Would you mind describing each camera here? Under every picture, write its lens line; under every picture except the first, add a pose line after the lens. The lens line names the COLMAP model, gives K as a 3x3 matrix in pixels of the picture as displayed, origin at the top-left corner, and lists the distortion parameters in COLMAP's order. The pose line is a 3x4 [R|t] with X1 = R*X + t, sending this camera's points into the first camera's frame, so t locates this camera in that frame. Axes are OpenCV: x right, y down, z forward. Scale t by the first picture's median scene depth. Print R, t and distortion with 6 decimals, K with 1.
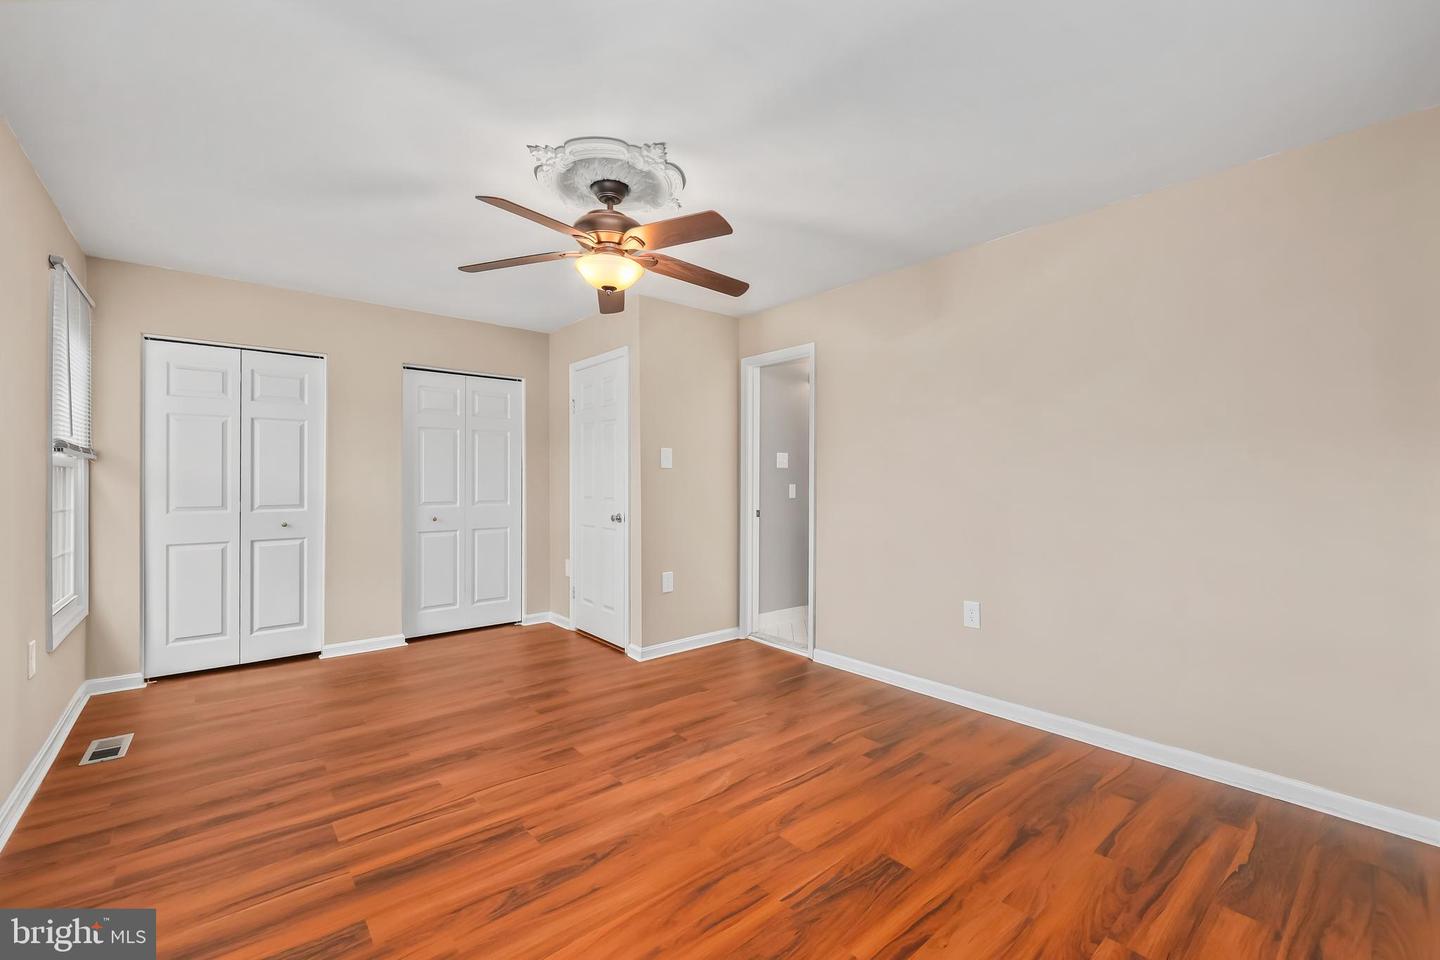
lens RADIAL K [[590.1, 0, 732.7], [0, 590.1, 481.5], [0, 0, 1]] dist [-0.002510, 0.000453]
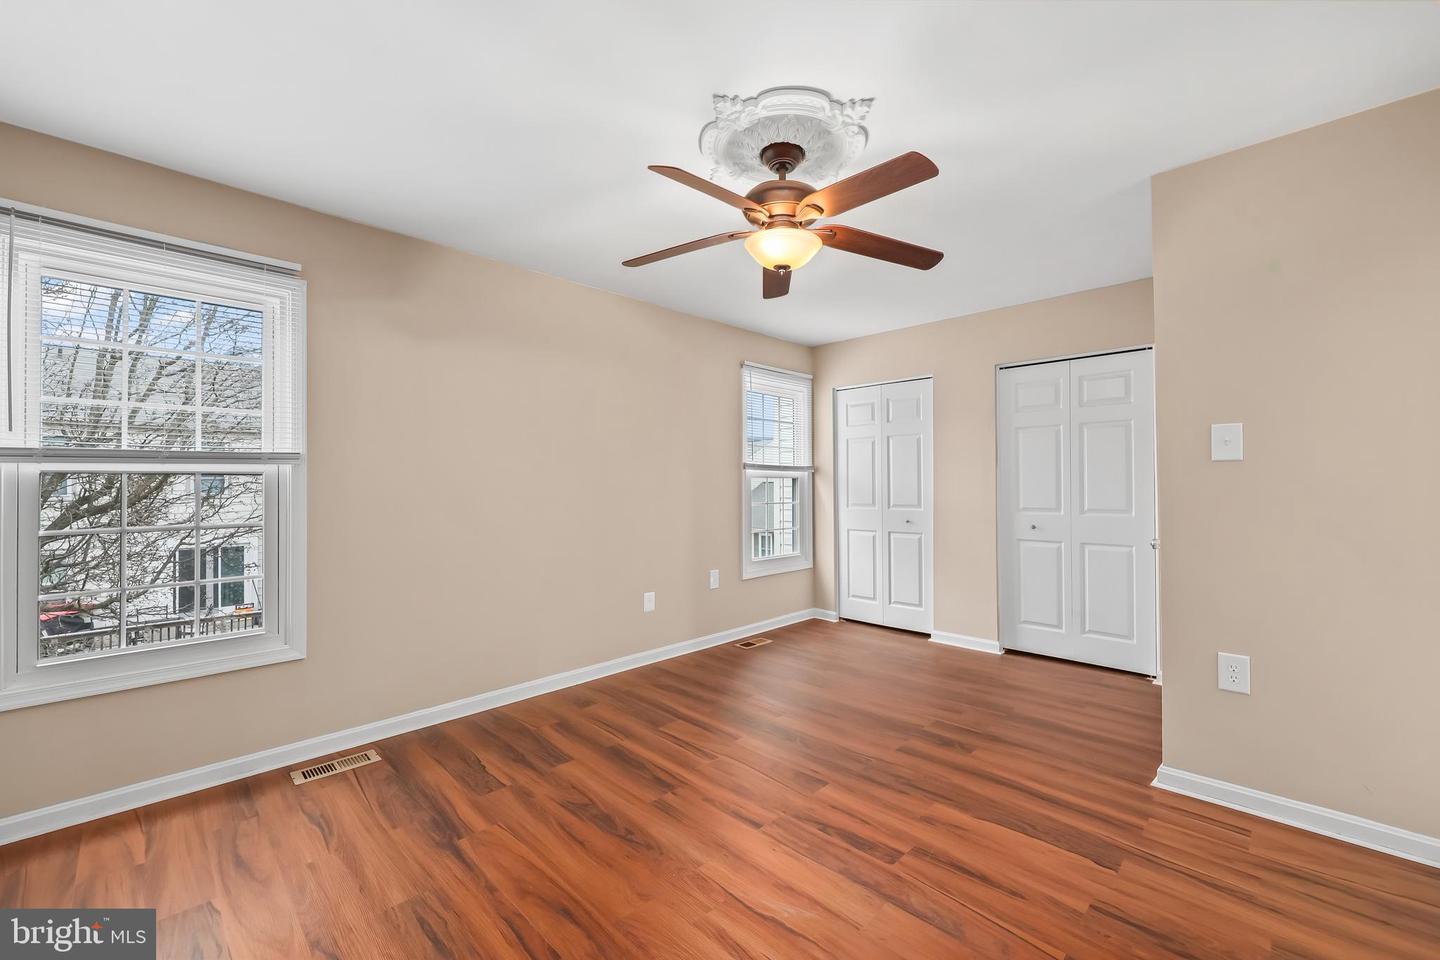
lens RADIAL K [[590.1, 0, 732.5], [0, 590.1, 480.0], [0, 0, 1]] dist [-0.002510, 0.000453]
pose [[0.078056, -0.009816, -0.996901, 0.504325], [0.000752, 0.999952, -0.009787, 0.000311], [0.996949, 0.000014, 0.078060, 0.648364]]
